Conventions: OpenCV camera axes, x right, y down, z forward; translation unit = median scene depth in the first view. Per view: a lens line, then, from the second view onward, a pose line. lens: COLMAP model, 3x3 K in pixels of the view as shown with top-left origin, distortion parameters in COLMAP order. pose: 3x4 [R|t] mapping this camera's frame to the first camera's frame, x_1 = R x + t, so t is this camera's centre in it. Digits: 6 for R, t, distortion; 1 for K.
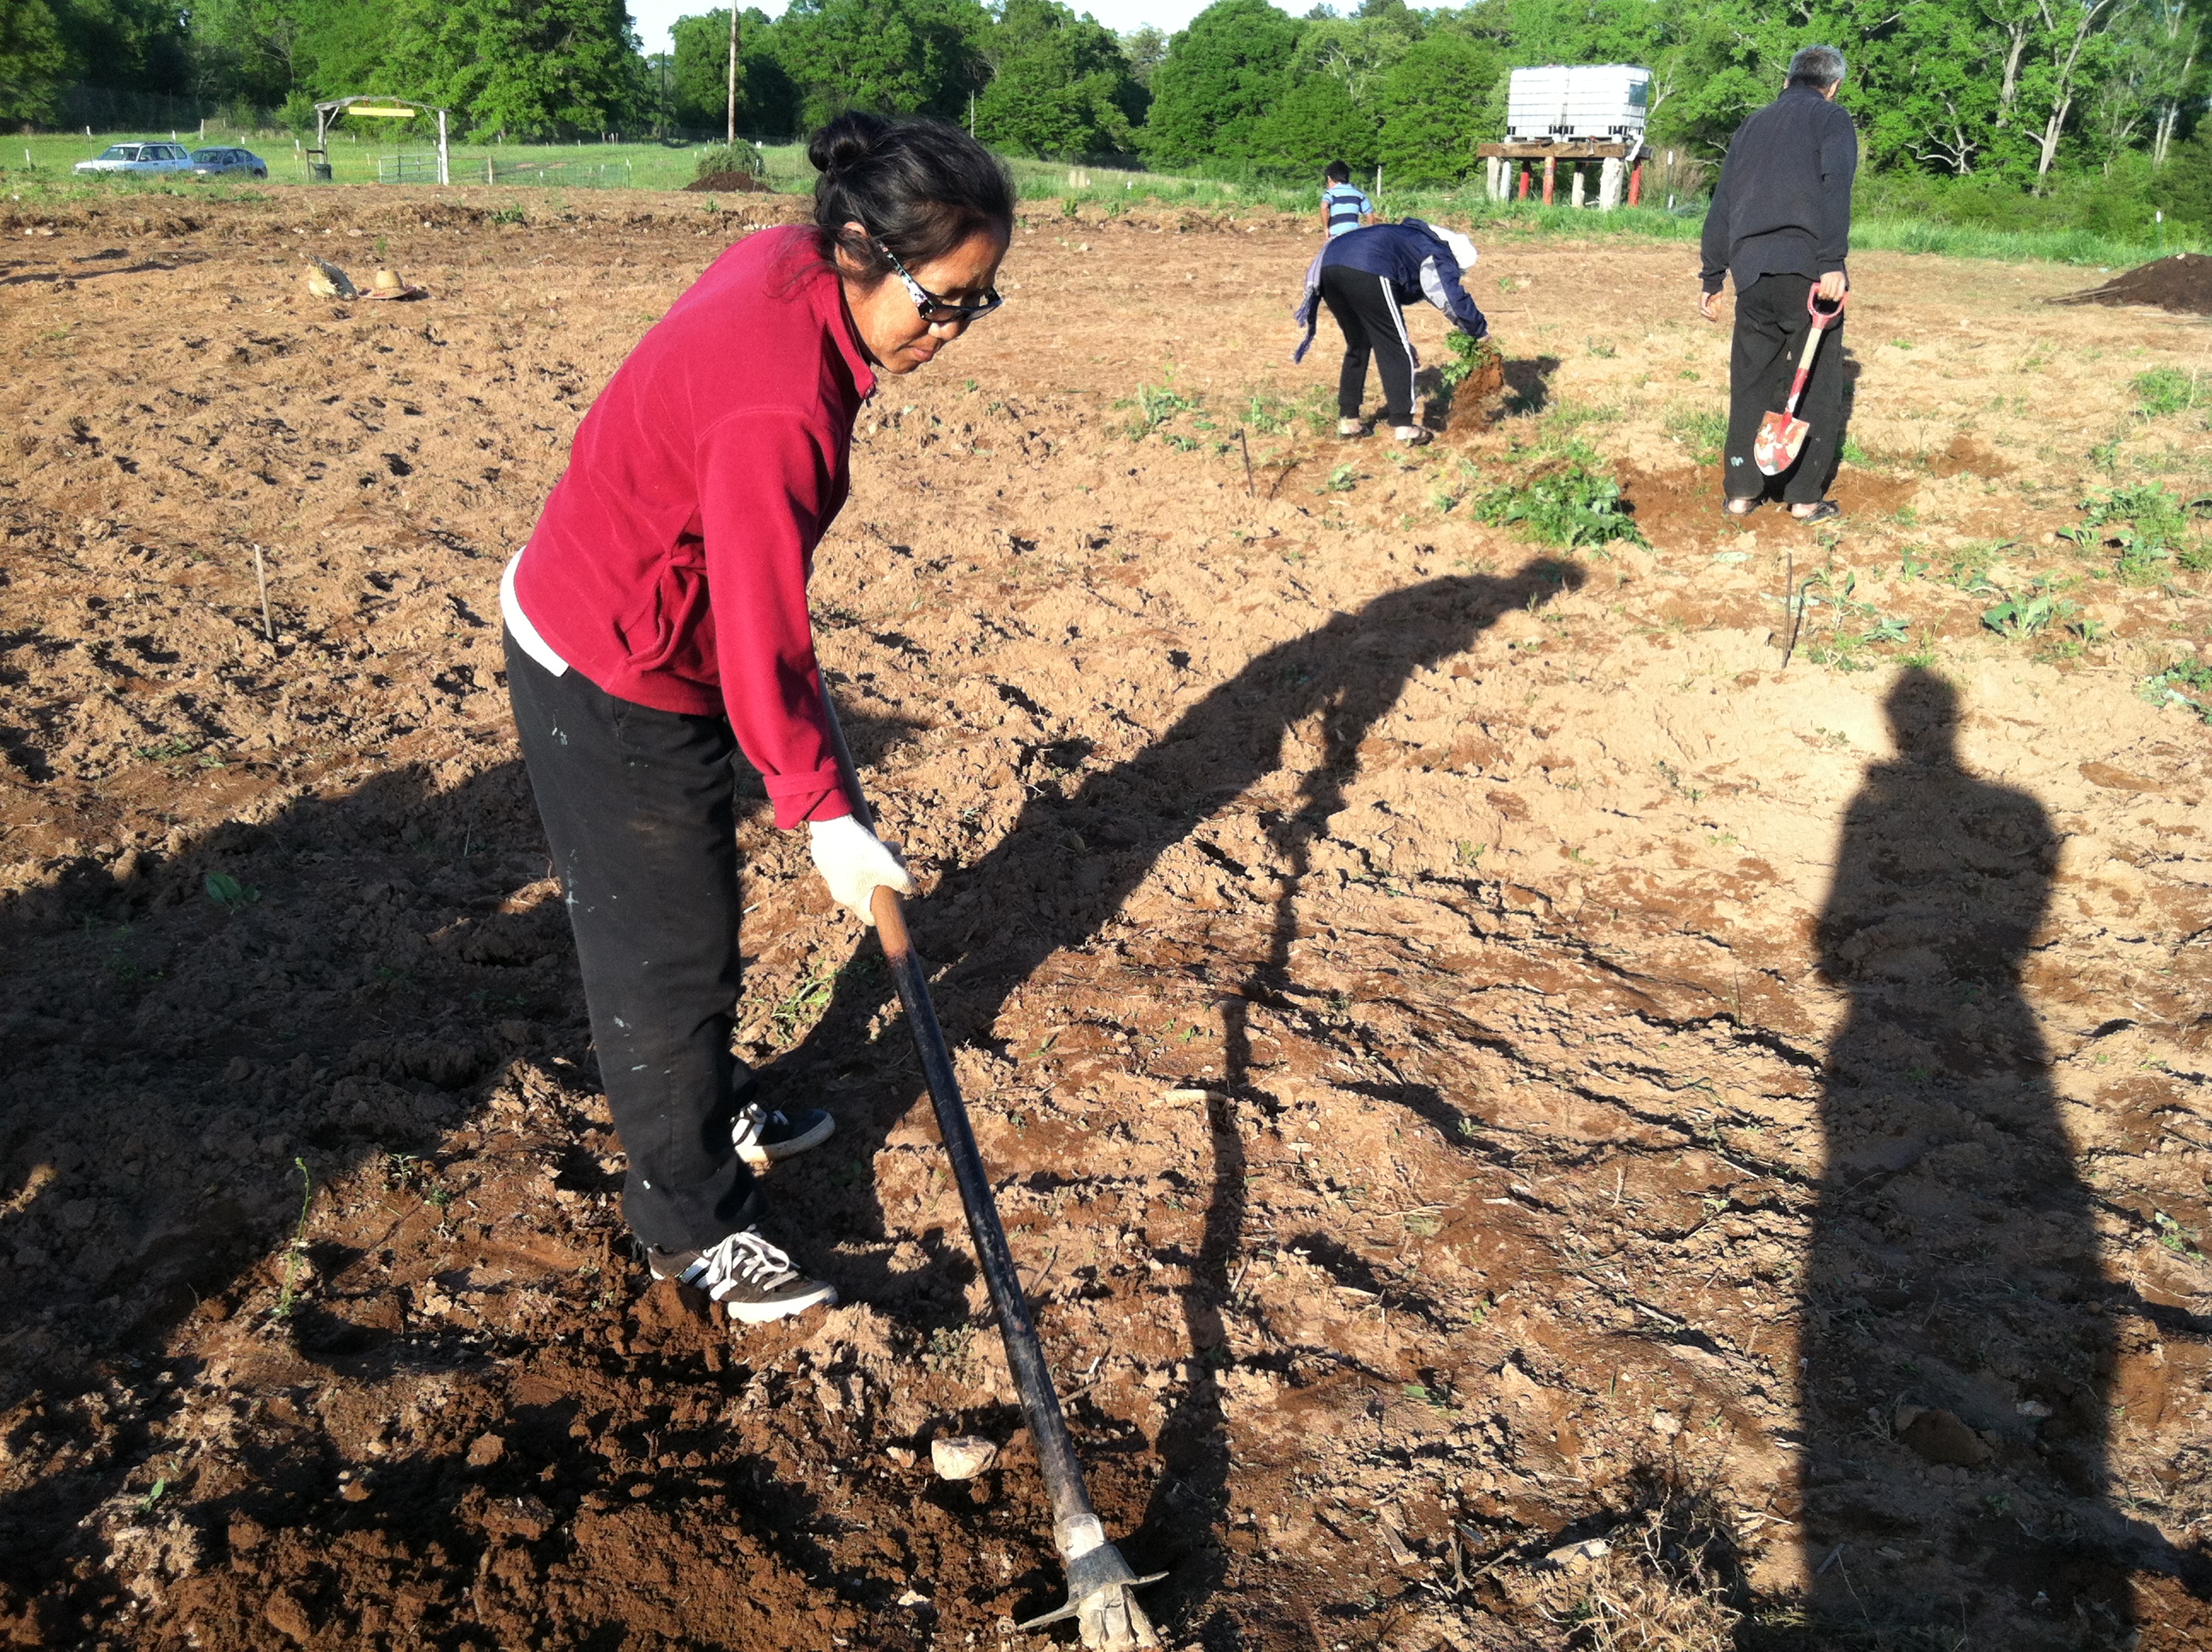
lens RADIAL K [[2154.9, 0, 1135.0], [0, 2154.9, 818.7], [0, 0, 1]] dist [0.008903, -0.032194]
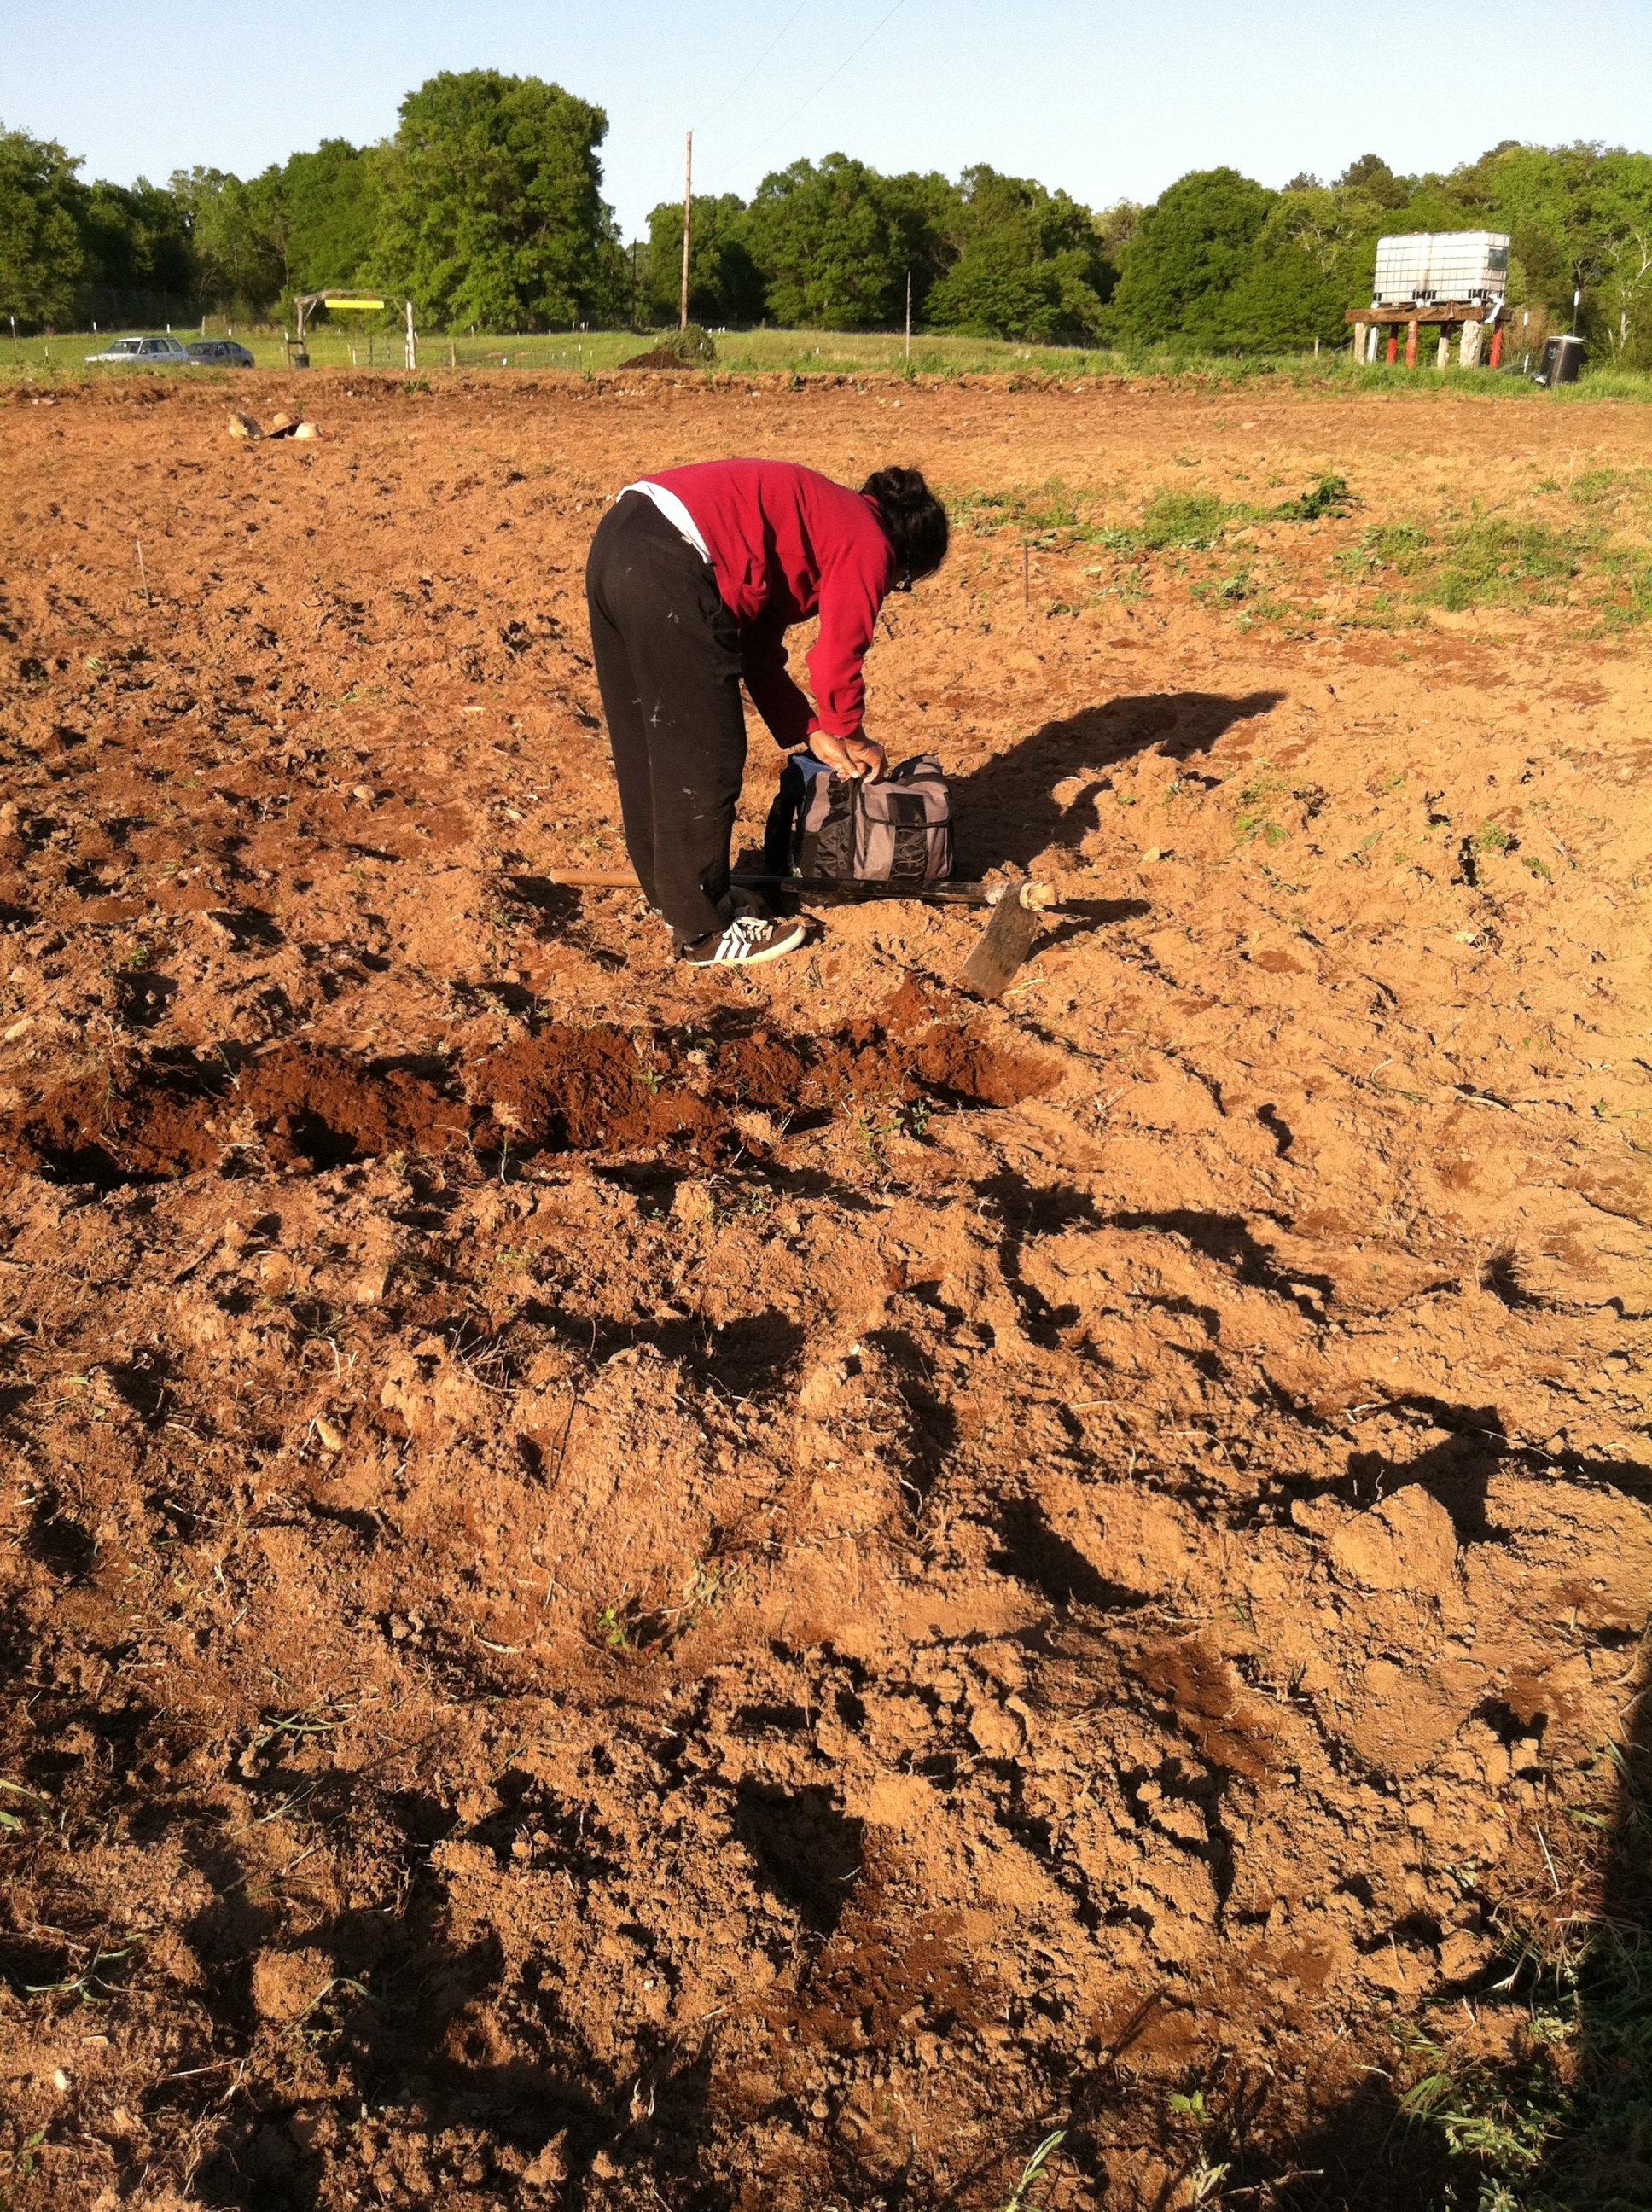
lens RADIAL K [[2154.9, 0, 833.3], [0, 2154.9, 1105.7], [0, 0, 1]] dist [0.008903, -0.032194]
pose [[0.991851, 0.023617, -0.125196, 0.049126], [-0.018158, 0.998841, 0.044568, 0.031190], [0.126104, -0.041931, 0.991130, -0.087472]]
